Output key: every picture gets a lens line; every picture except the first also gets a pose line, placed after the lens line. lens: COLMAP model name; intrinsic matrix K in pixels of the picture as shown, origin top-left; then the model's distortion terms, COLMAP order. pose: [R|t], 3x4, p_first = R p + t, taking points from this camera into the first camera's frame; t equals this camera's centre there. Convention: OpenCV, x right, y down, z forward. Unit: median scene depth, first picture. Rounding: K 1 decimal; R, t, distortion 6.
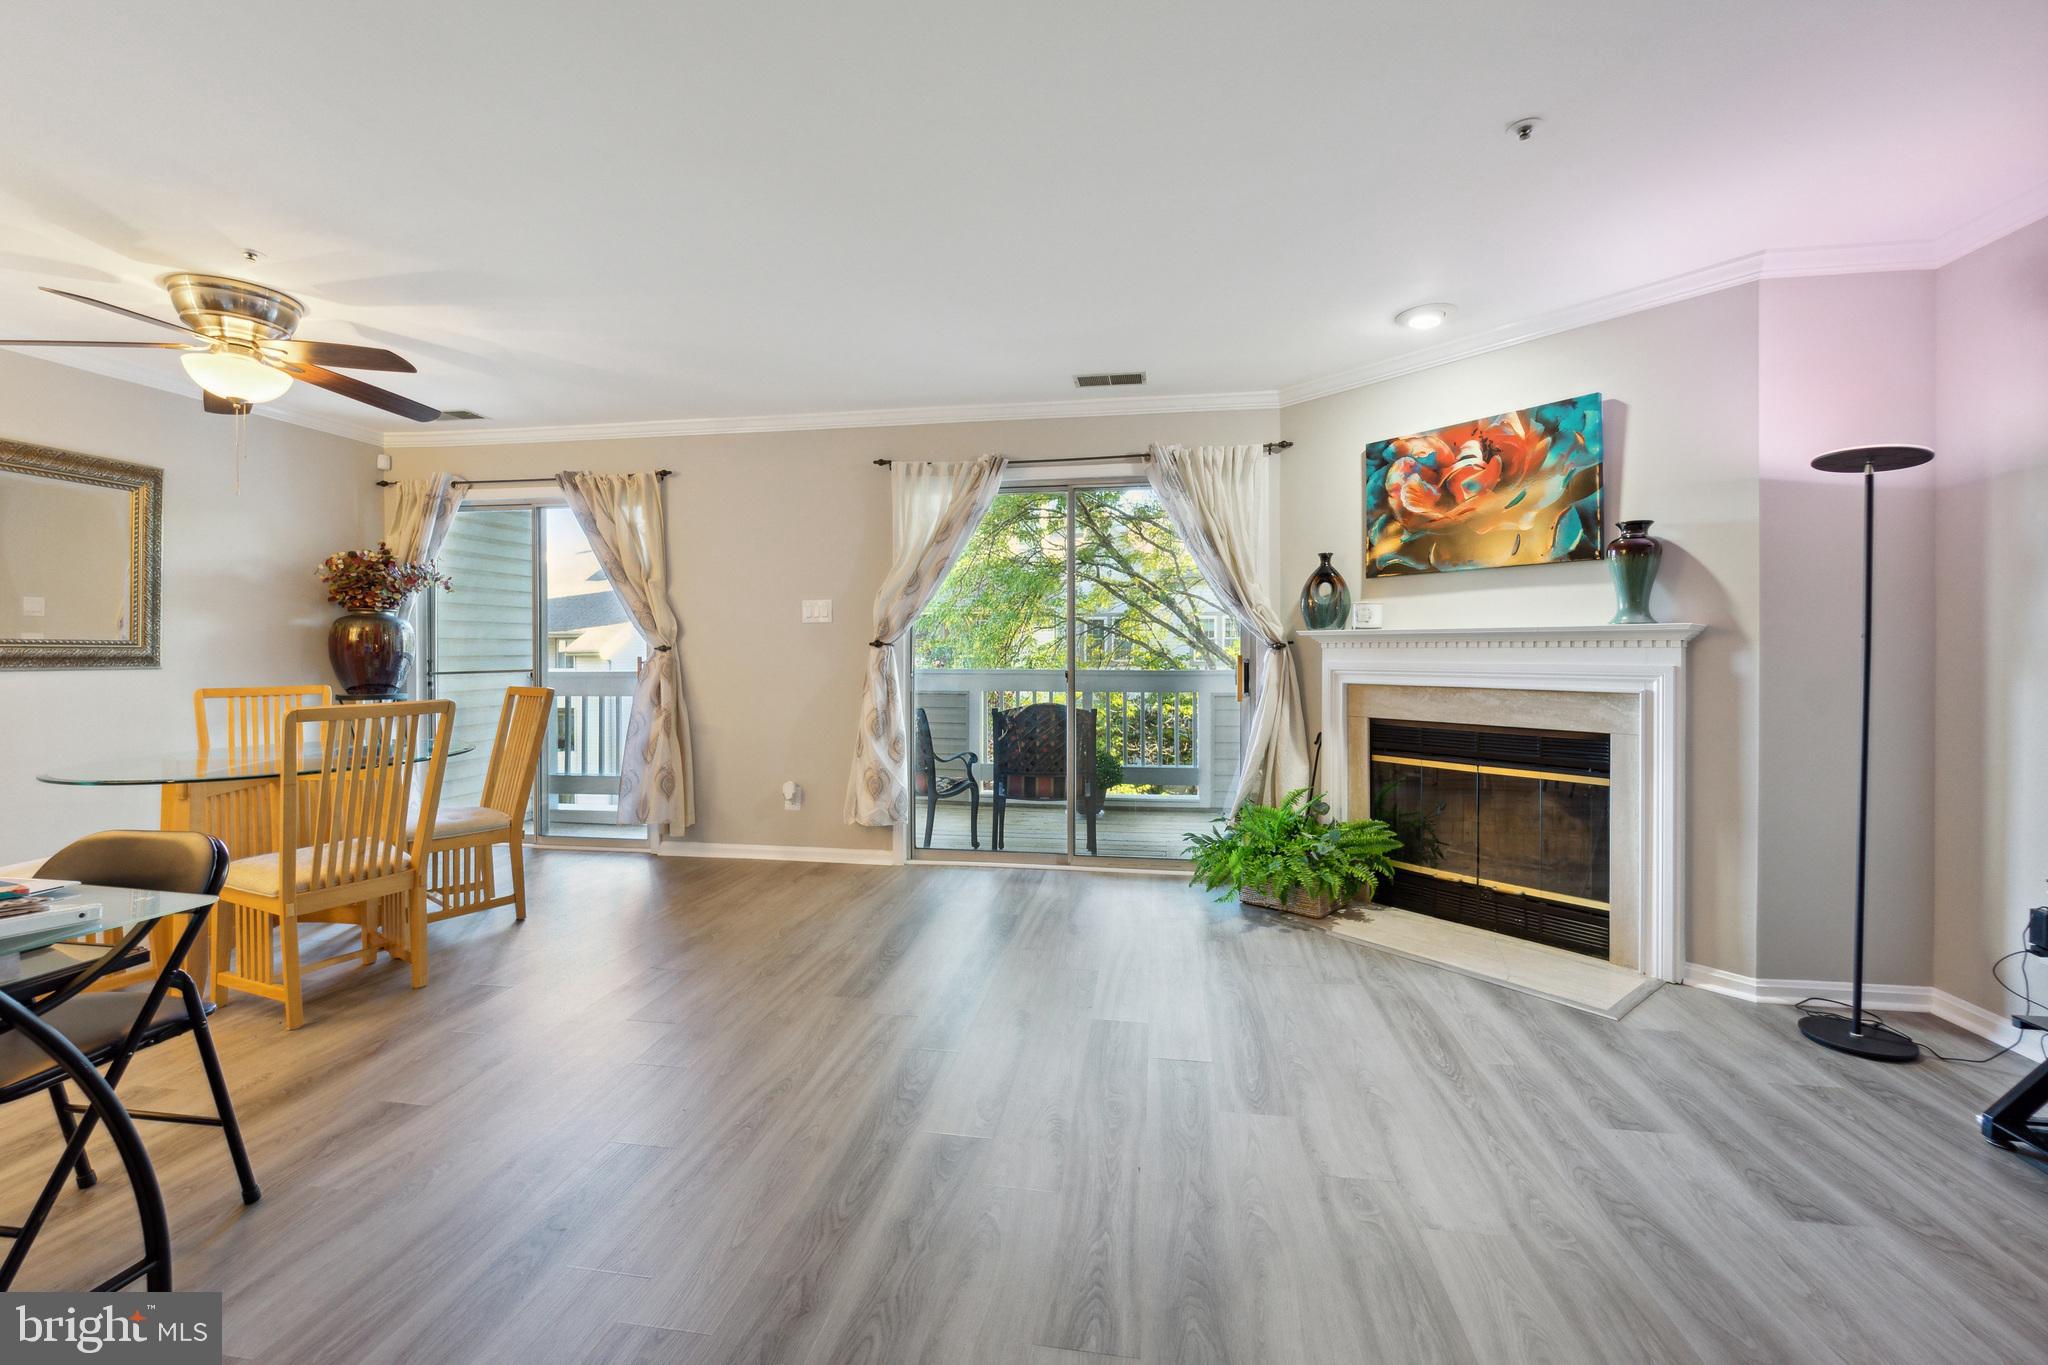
lens RADIAL K [[834.8, 0, 1014.7], [0, 834.8, 664.0], [0, 0, 1]] dist [0.000787, 0.000162]
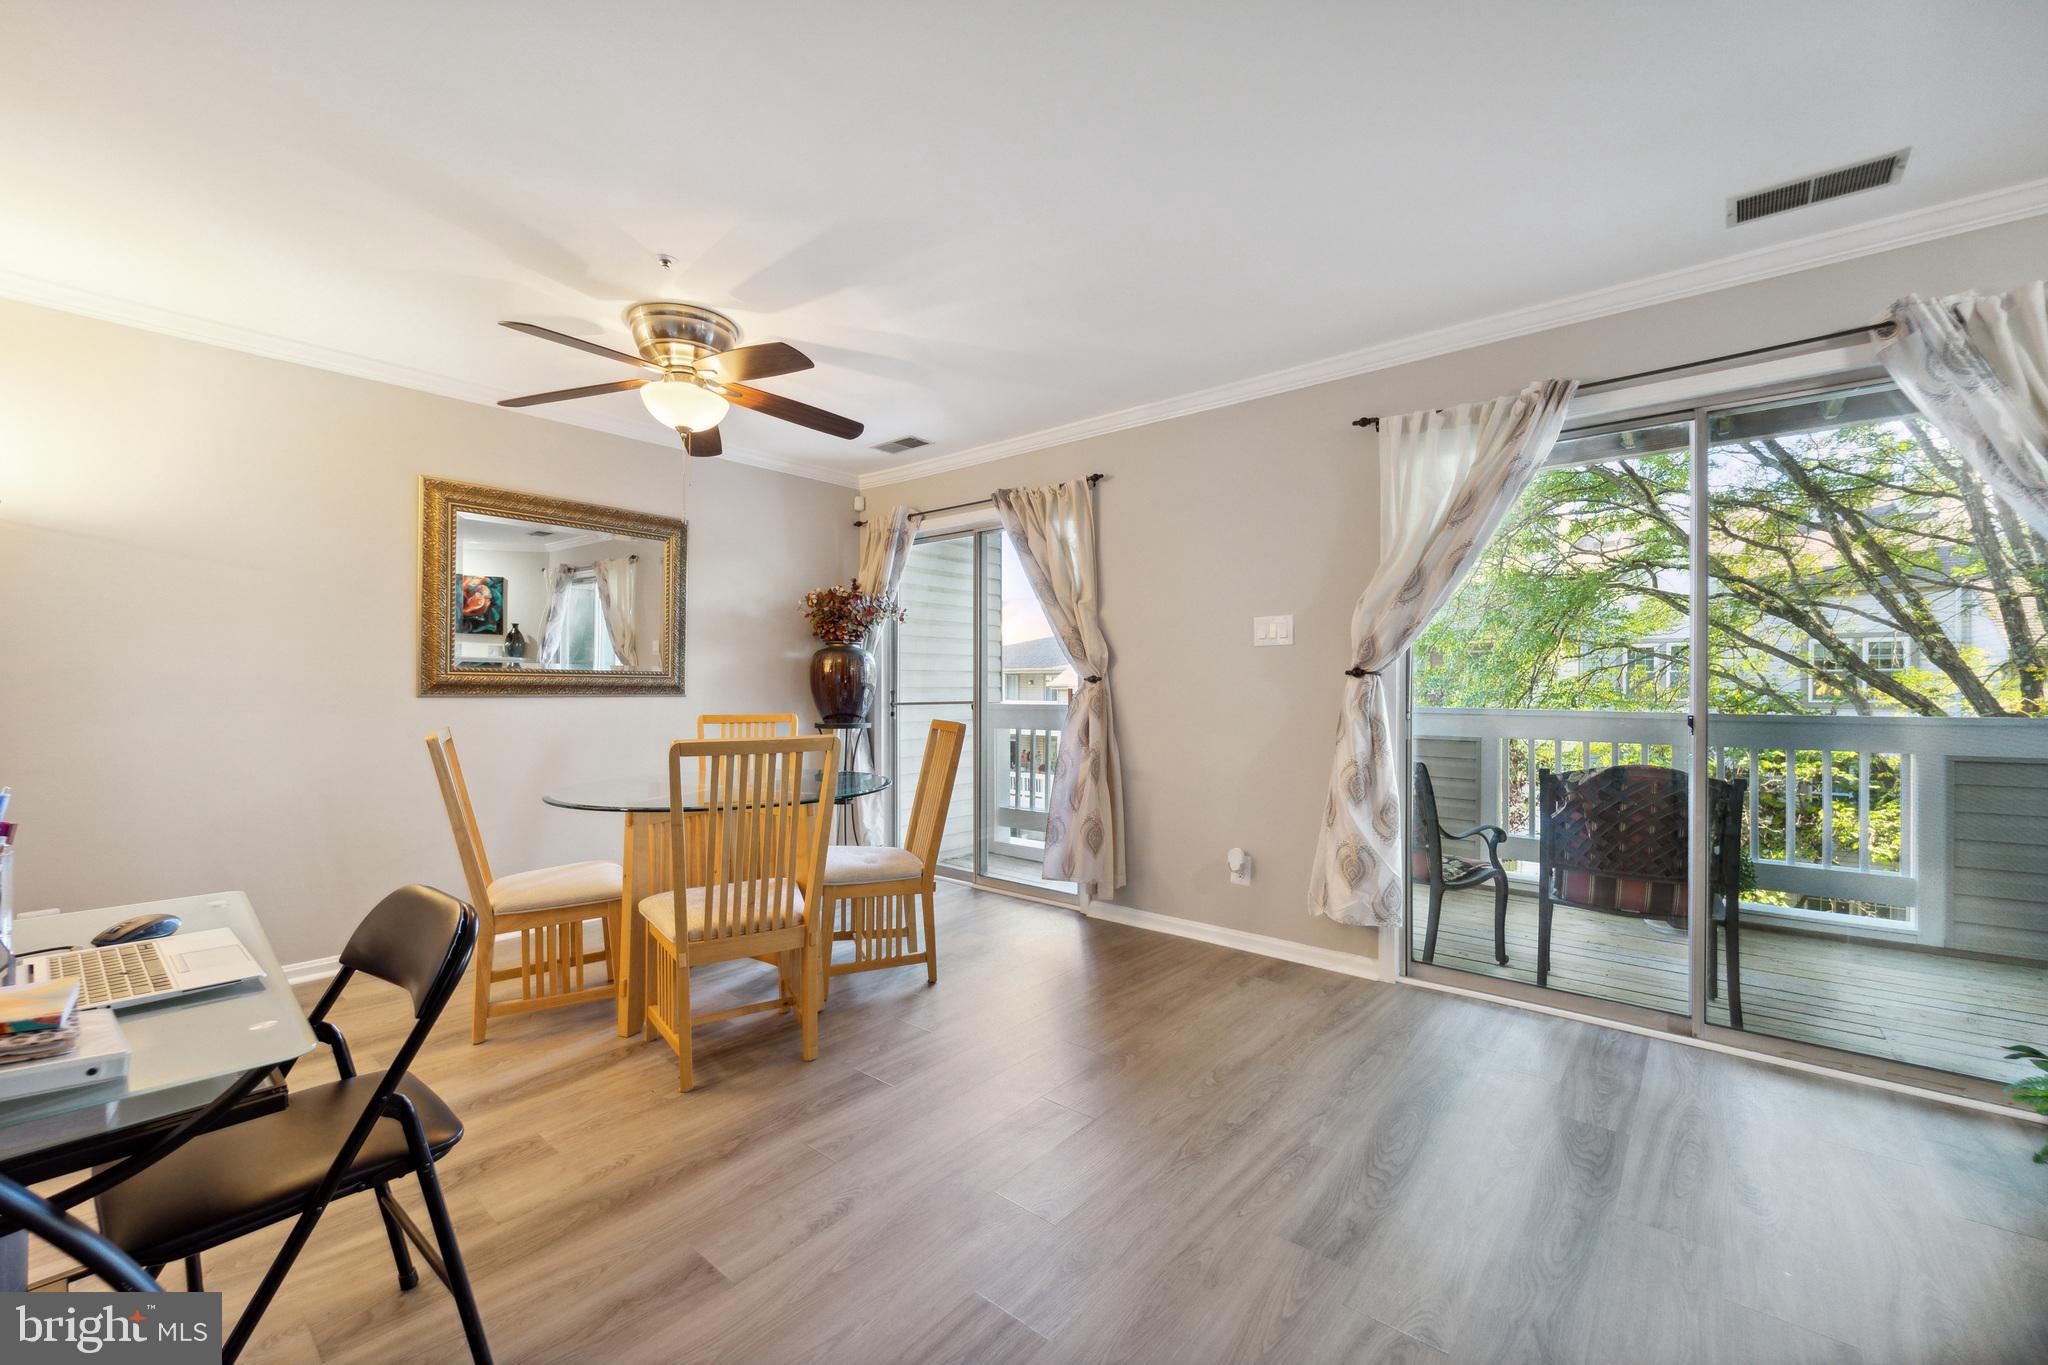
lens RADIAL K [[821.8, 0, 1024.0], [0, 821.8, 682.5], [0, 0, 1]] dist [0.001556, -0.000172]
pose [[0.860166, 0.001179, -0.510012, -0.050988], [-0.011690, 0.999780, -0.017404, 0.000564], [0.509880, 0.020933, 0.859991, 0.245450]]
